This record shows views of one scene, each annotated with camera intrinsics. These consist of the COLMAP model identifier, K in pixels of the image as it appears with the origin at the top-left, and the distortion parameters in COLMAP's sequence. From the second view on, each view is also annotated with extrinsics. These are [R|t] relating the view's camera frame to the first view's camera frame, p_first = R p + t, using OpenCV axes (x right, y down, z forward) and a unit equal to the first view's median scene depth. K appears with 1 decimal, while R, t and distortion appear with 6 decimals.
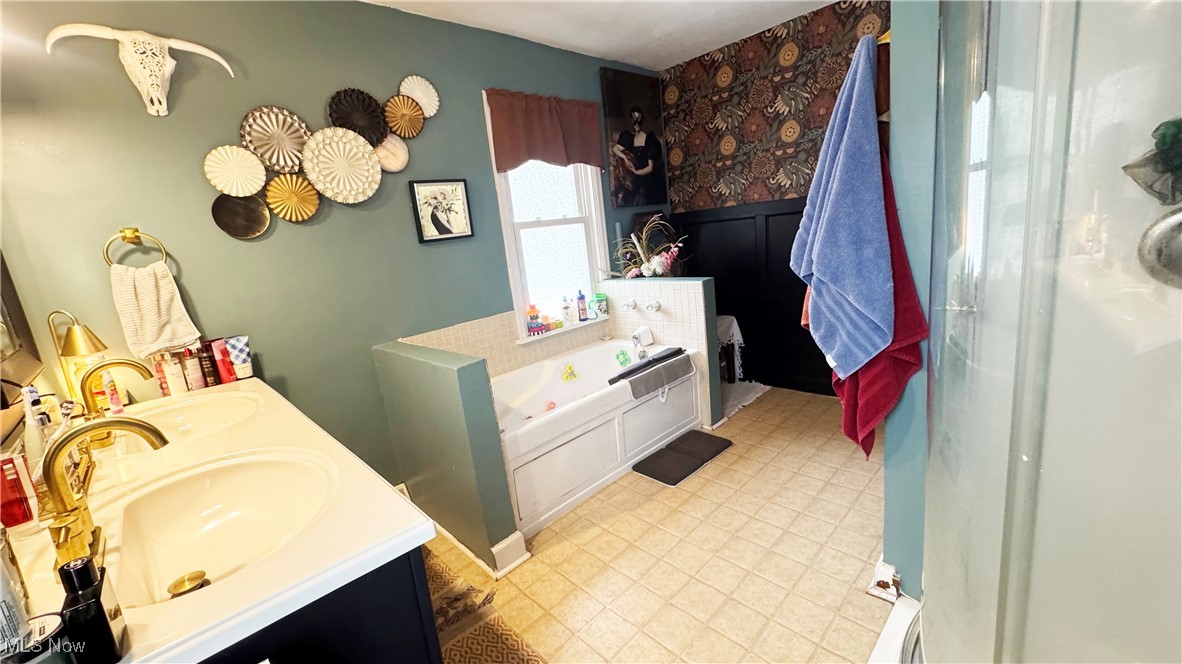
lens RADIAL K [[471.2, 0, 592.1], [0, 471.2, 331.7], [0, 0, 1]] dist [-0.002877, -0.000234]
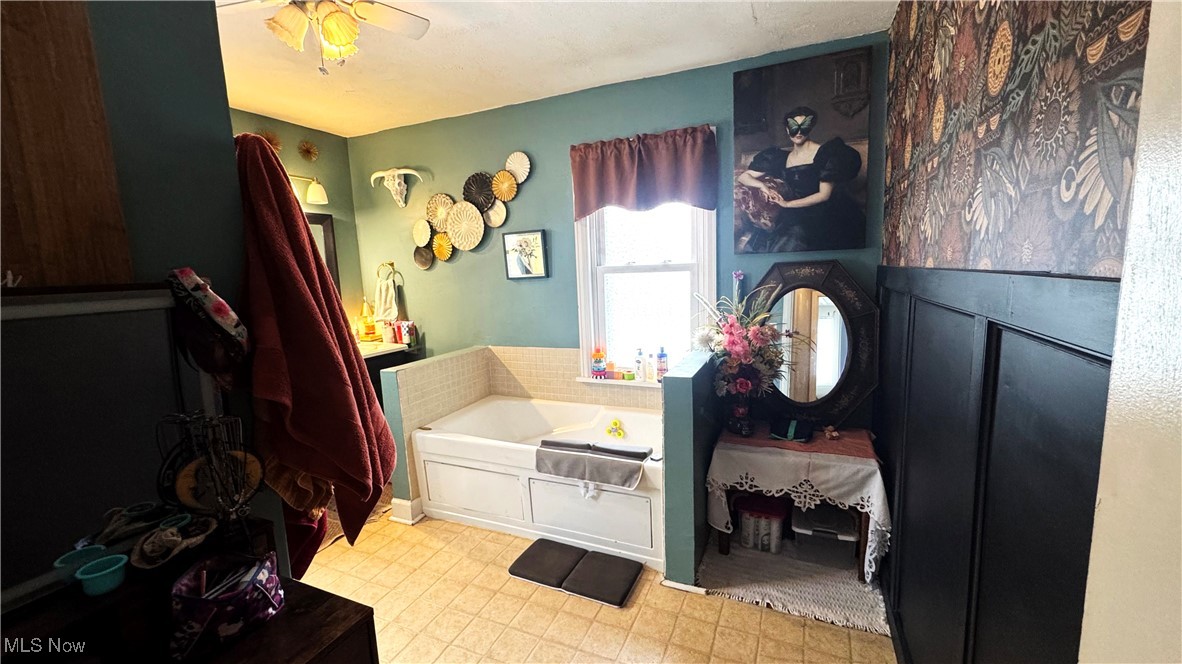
lens RADIAL K [[471.2, 0, 592.1], [0, 471.2, 331.7], [0, 0, 1]] dist [-0.002877, -0.000234]
pose [[0.373862, 0.222661, -0.900361, 0.800987], [-0.201784, 0.967030, 0.155360, -0.256015], [0.905268, 0.123595, 0.406465, 0.597339]]
